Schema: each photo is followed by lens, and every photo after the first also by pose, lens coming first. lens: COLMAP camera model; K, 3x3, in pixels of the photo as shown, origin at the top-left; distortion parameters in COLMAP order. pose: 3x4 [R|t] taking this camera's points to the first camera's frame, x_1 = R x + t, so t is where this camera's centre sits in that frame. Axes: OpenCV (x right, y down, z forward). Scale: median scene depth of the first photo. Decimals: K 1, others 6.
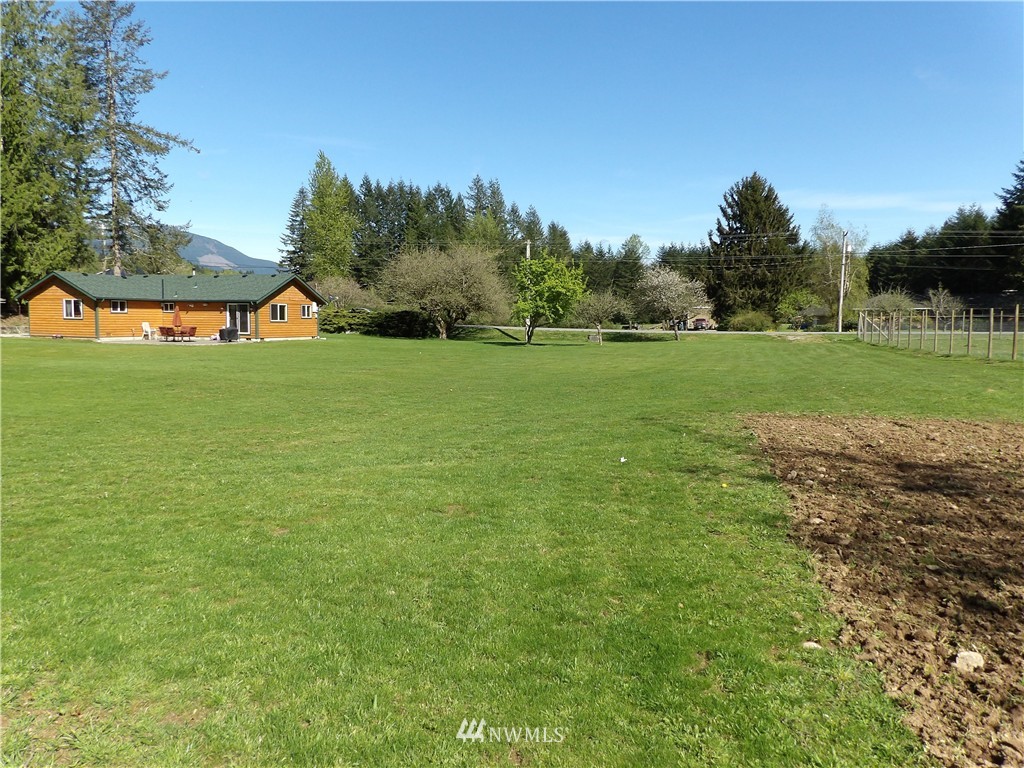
lens RADIAL K [[728.8, 0, 505.7], [0, 728.8, 378.2], [0, 0, 1]] dist [-0.052449, 0.058589]
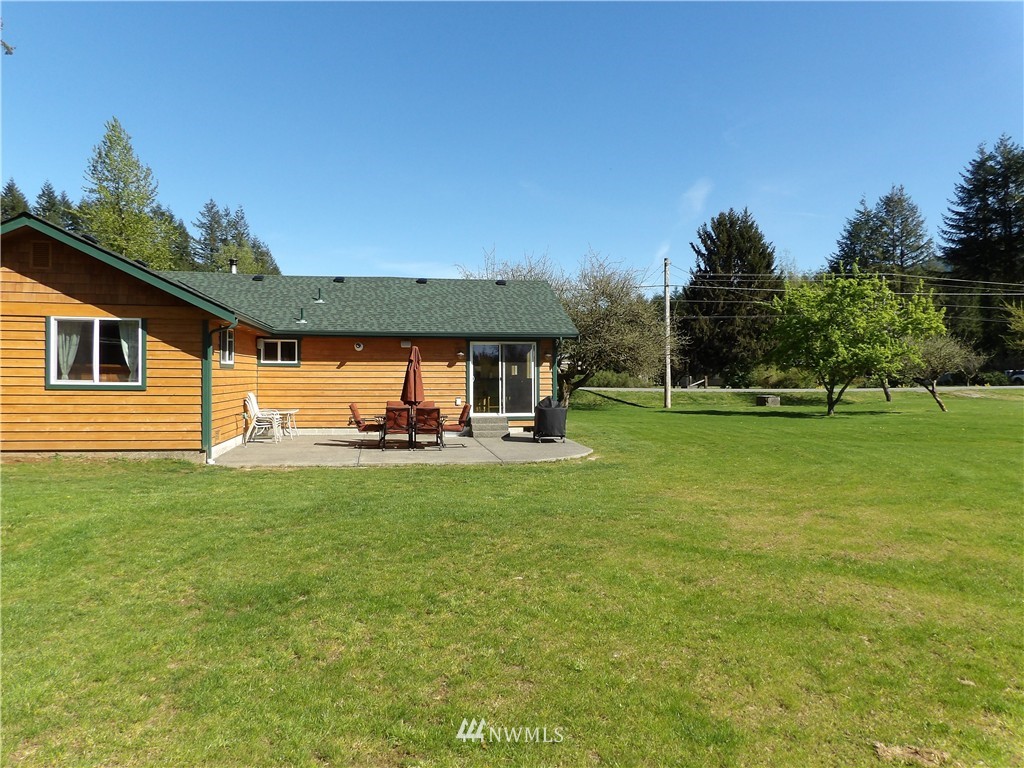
lens RADIAL K [[728.8, 0, 525.6], [0, 728.8, 348.0], [0, 0, 1]] dist [-0.052449, 0.058589]
pose [[0.869681, 0.007421, 0.493558, -0.375141], [0.050244, 0.993363, -0.103471, -0.037820], [-0.491050, 0.114785, 0.863536, 0.425224]]
